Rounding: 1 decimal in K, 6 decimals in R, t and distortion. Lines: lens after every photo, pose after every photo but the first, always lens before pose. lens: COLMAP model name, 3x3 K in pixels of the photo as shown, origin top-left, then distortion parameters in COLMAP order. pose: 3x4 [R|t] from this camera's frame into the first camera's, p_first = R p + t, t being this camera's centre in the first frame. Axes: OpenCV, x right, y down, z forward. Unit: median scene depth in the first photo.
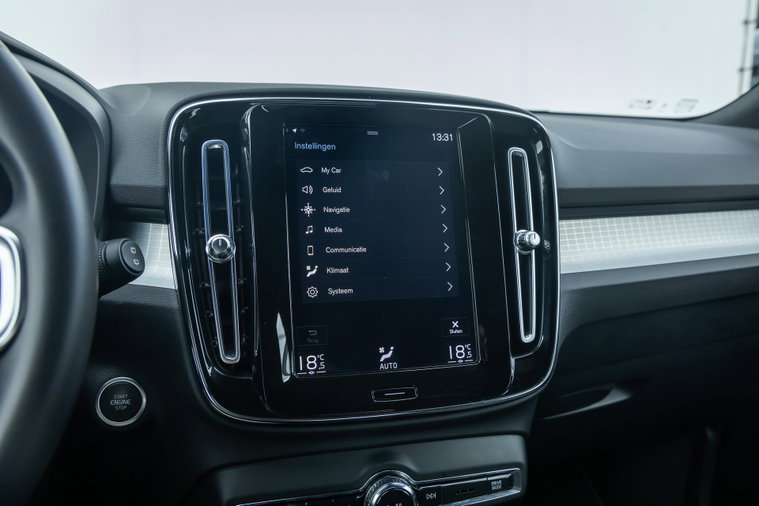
lens RADIAL K [[599.8, 0, 379.5], [0, 599.8, 253.0], [0, 0, 1]] dist [-0.008939, -0.004303]
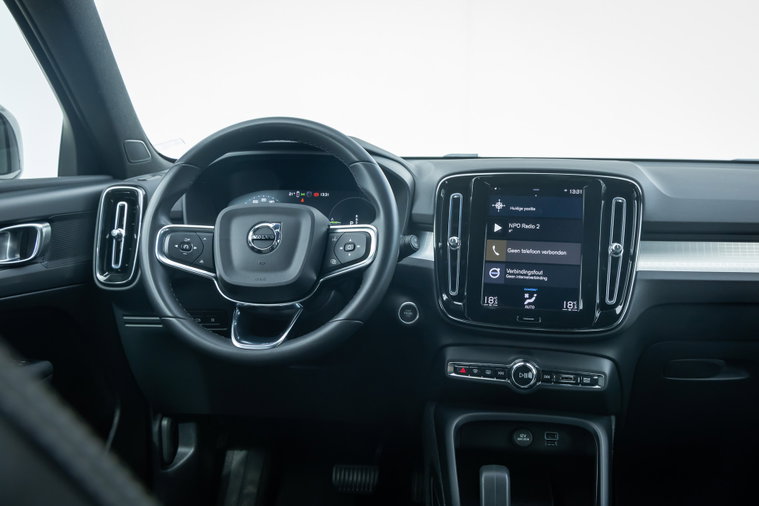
lens RADIAL K [[757.0, 0, 379.5], [0, 757.0, 253.0], [0, 0, 1]] dist [-0.004548, -0.008420]
pose [[0.870328, 0.046678, -0.490255, 0.809402], [-0.081418, 0.995437, -0.049760, 0.177781], [0.485695, 0.083223, 0.870158, -1.448955]]
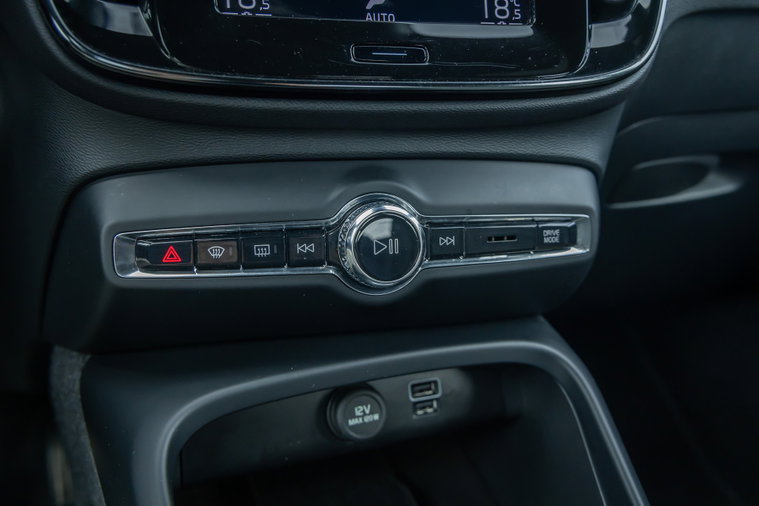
lens RADIAL K [[707.2, 0, 380.0], [0, 707.2, 275.5], [0, 0, 1]] dist [0.001706, 0.008716]
pose [[0.999940, 0.010080, -0.004227, 0.020498], [-0.009222, 0.985604, 0.168818, 0.324934], [0.005868, -0.168769, 0.985638, 0.278697]]
